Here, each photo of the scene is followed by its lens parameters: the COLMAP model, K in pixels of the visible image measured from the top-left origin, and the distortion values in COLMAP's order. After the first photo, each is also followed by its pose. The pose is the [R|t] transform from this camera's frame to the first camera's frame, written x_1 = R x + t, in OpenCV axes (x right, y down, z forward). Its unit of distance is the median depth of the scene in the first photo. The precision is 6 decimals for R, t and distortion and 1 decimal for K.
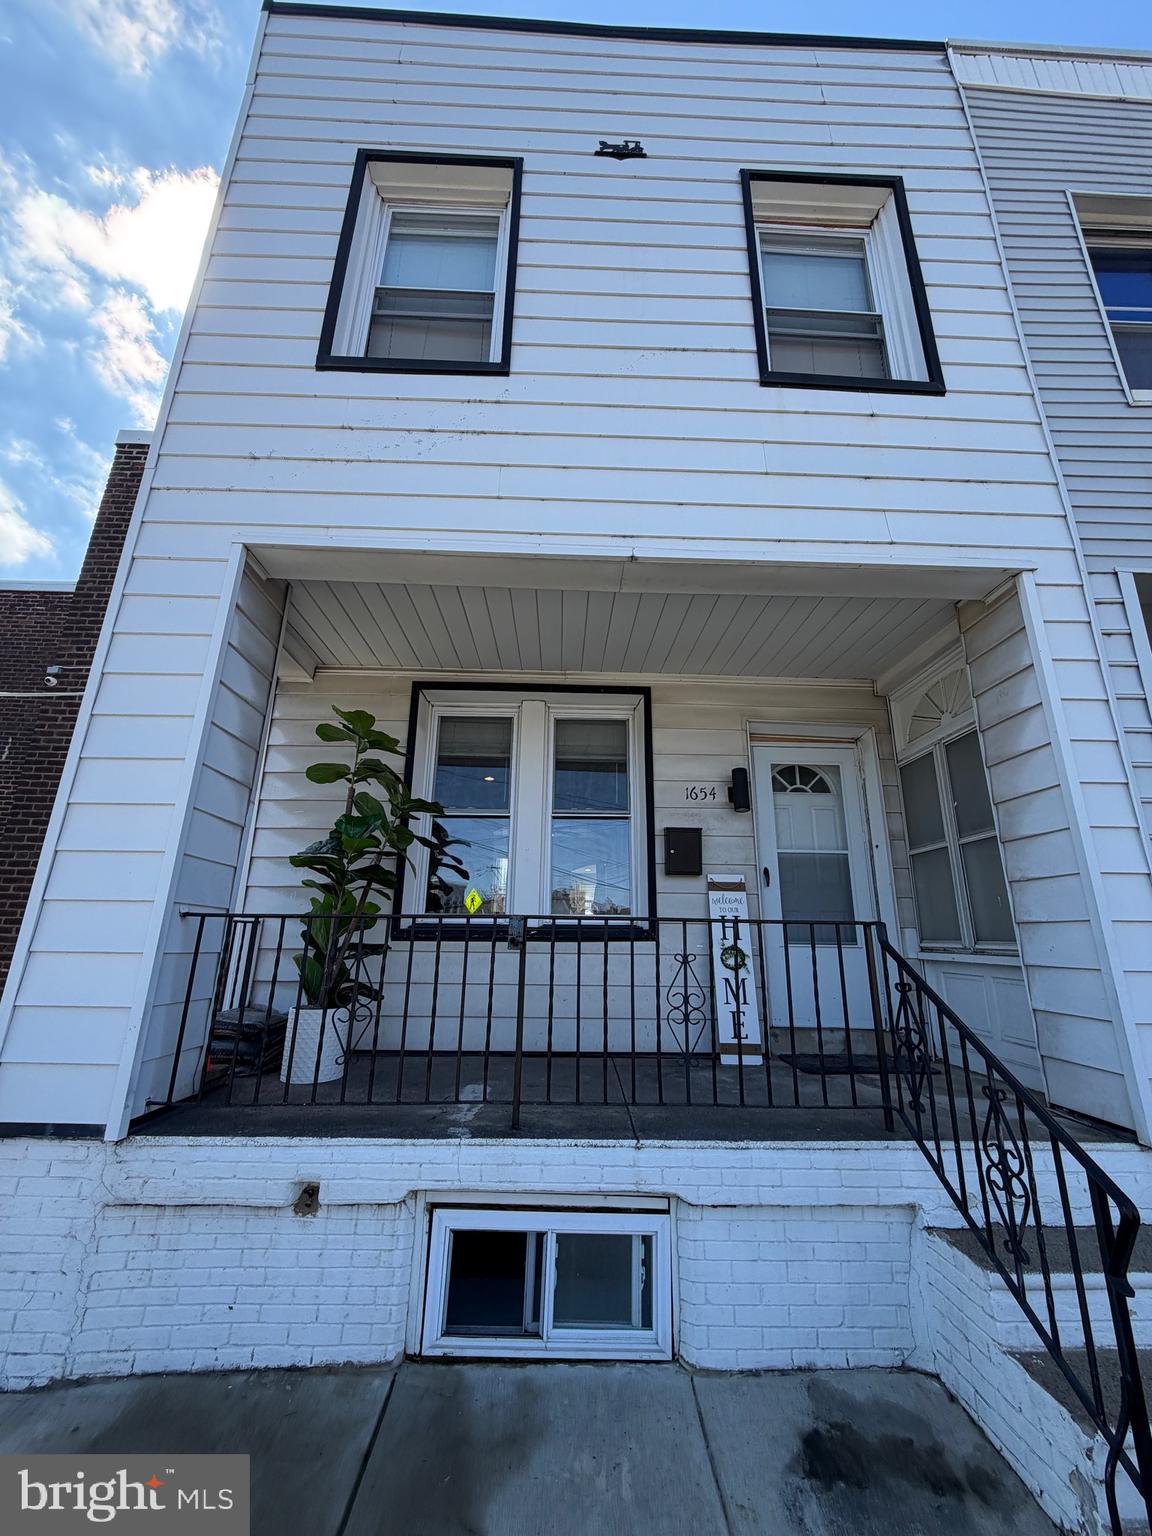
lens RADIAL K [[605.3, 0, 577.8], [0, 605.3, 763.9], [0, 0, 1]] dist [0.000907, -0.000370]
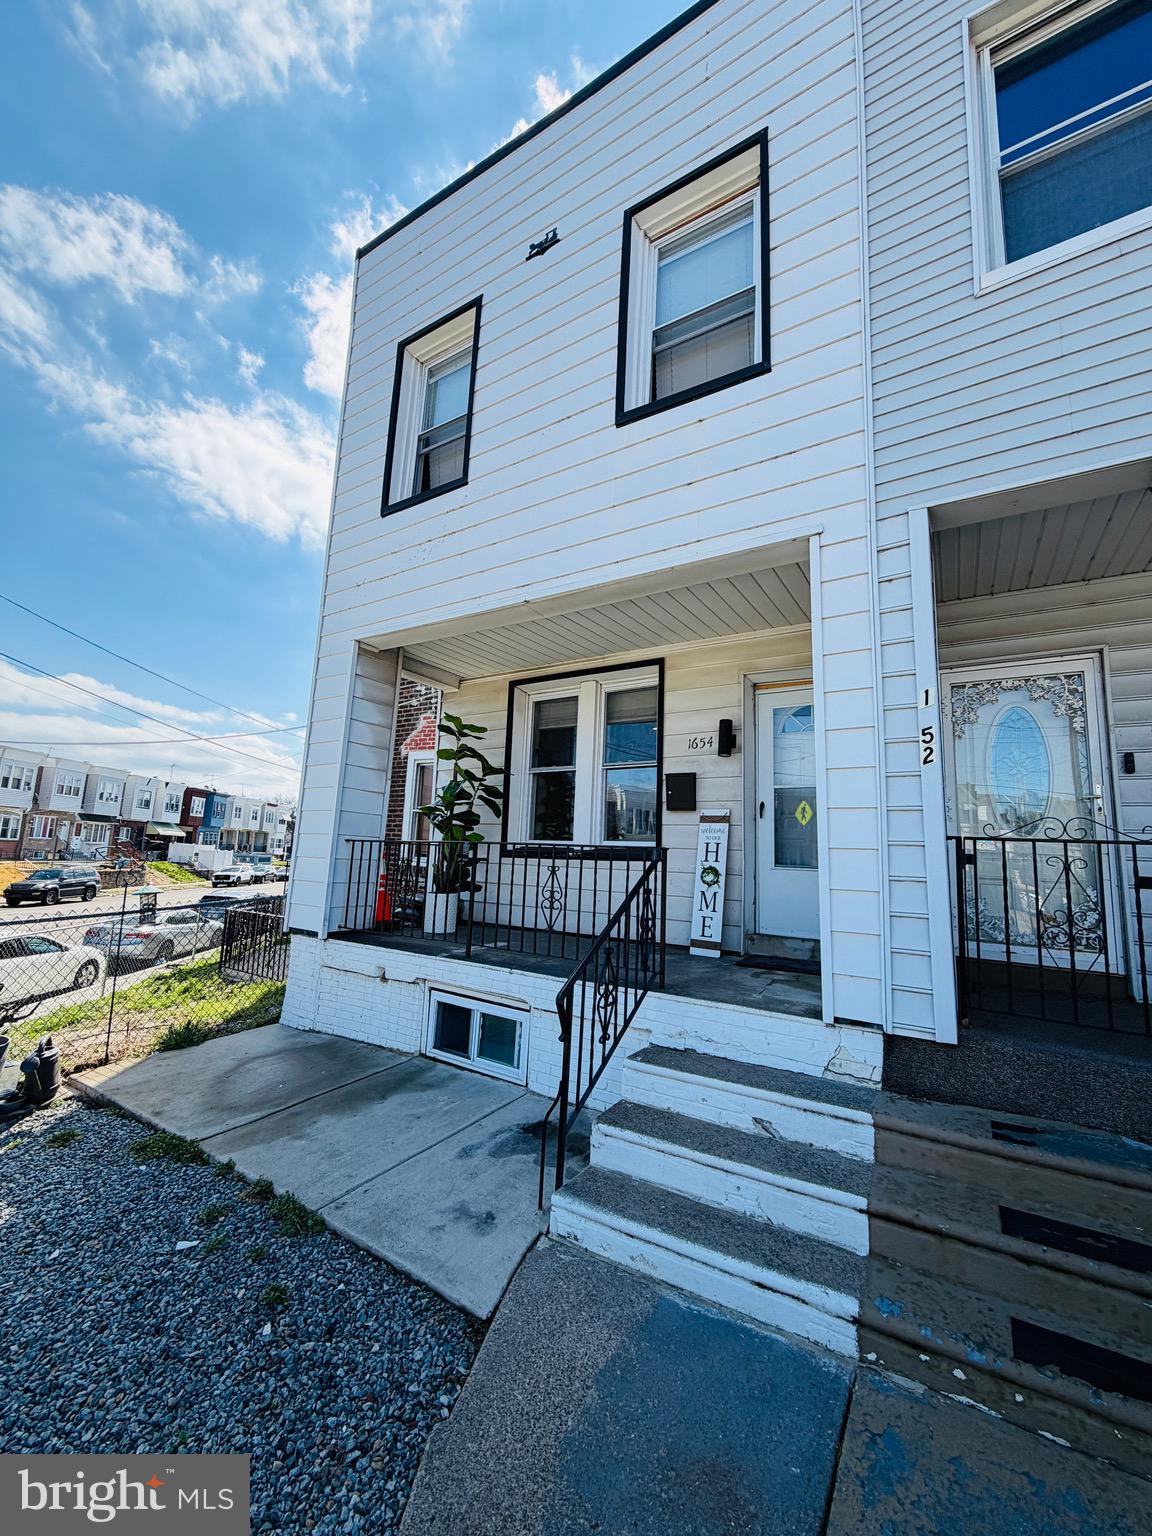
lens RADIAL K [[605.3, 0, 577.8], [0, 605.3, 763.9], [0, 0, 1]] dist [0.000907, -0.000370]
pose [[0.832536, -0.066196, -0.550002, 0.888071], [0.130501, 0.988329, 0.078586, -0.048113], [0.538381, -0.137201, 0.831458, -0.179812]]
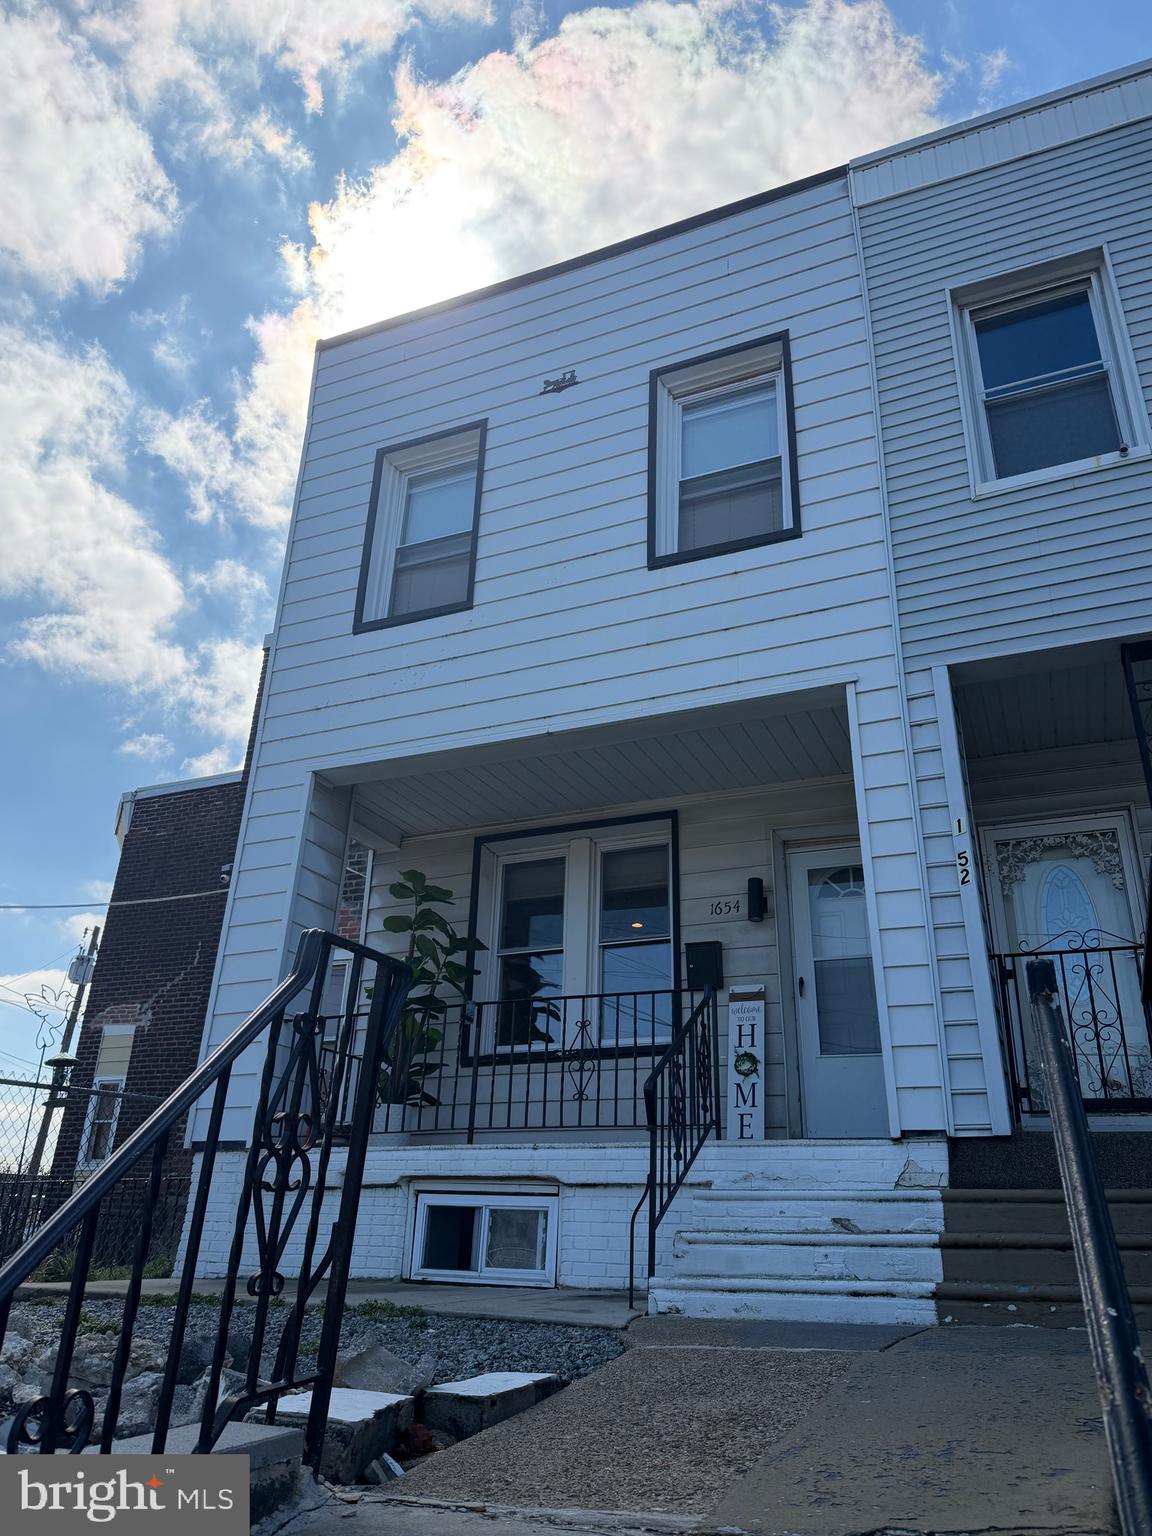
lens RADIAL K [[1071.3, 0, 576.0], [0, 1071.3, 768.0], [0, 0, 1]] dist [0.145249, -0.283157]
pose [[0.903718, -0.167143, -0.394154, 0.981355], [0.106931, 0.979586, -0.170227, 0.134295], [0.414559, 0.111690, 0.903142, -1.022744]]
